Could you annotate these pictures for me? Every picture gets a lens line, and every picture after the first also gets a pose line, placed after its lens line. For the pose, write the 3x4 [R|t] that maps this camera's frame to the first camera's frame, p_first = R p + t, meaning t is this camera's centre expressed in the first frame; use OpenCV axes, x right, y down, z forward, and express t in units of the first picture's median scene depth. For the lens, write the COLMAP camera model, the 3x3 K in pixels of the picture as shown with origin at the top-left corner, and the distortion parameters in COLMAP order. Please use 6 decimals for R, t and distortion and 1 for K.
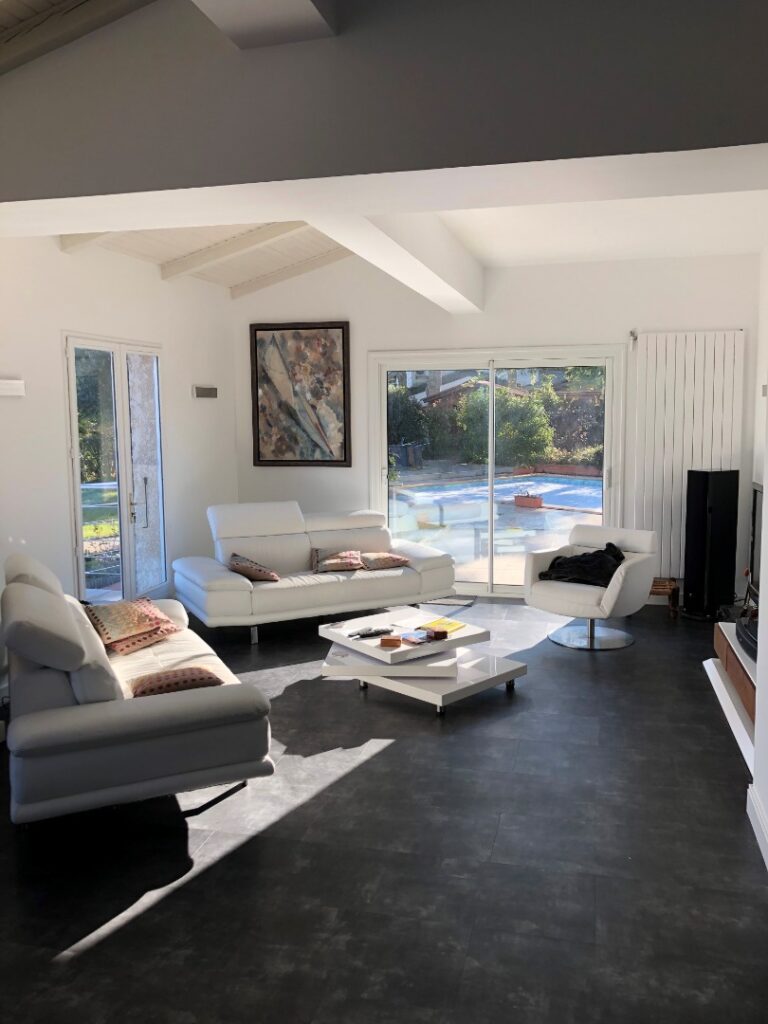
lens RADIAL K [[838.6, 0, 388.7], [0, 838.6, 504.0], [0, 0, 1]] dist [0.091375, -0.127077]
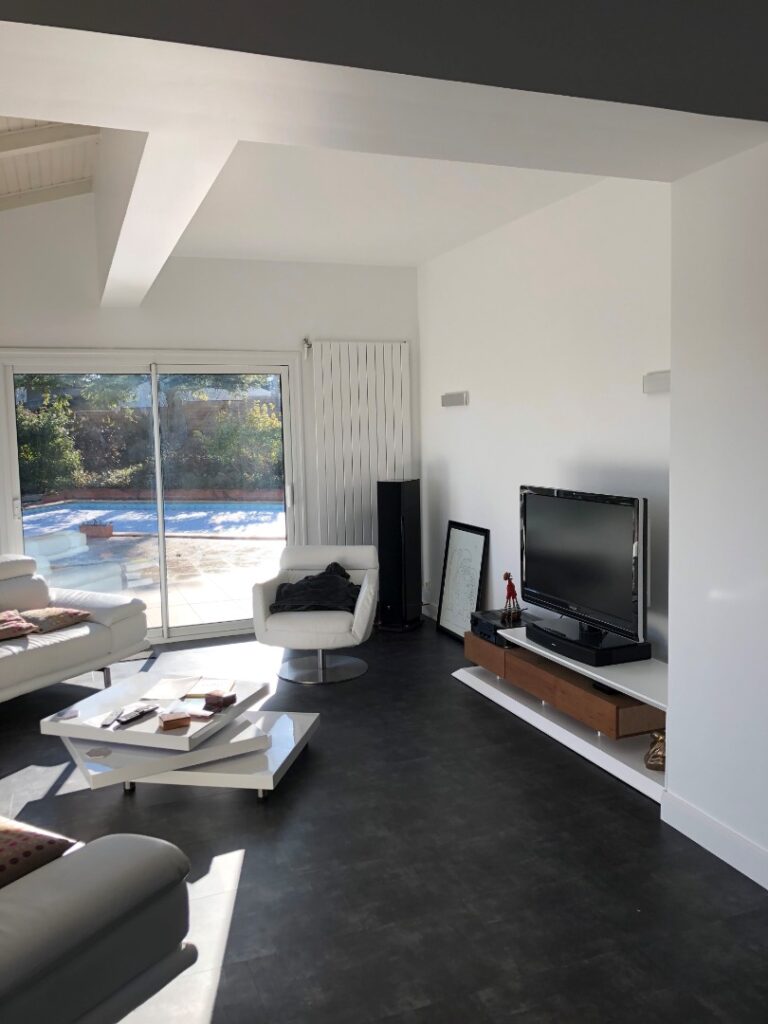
lens RADIAL K [[838.6, 0, 388.7], [0, 838.6, 504.0], [0, 0, 1]] dist [0.091375, -0.127077]
pose [[0.819653, -0.063258, 0.569357, -0.184671], [0.078578, 0.996905, -0.002363, -0.009951], [-0.567445, 0.046676, 0.822087, 0.182077]]
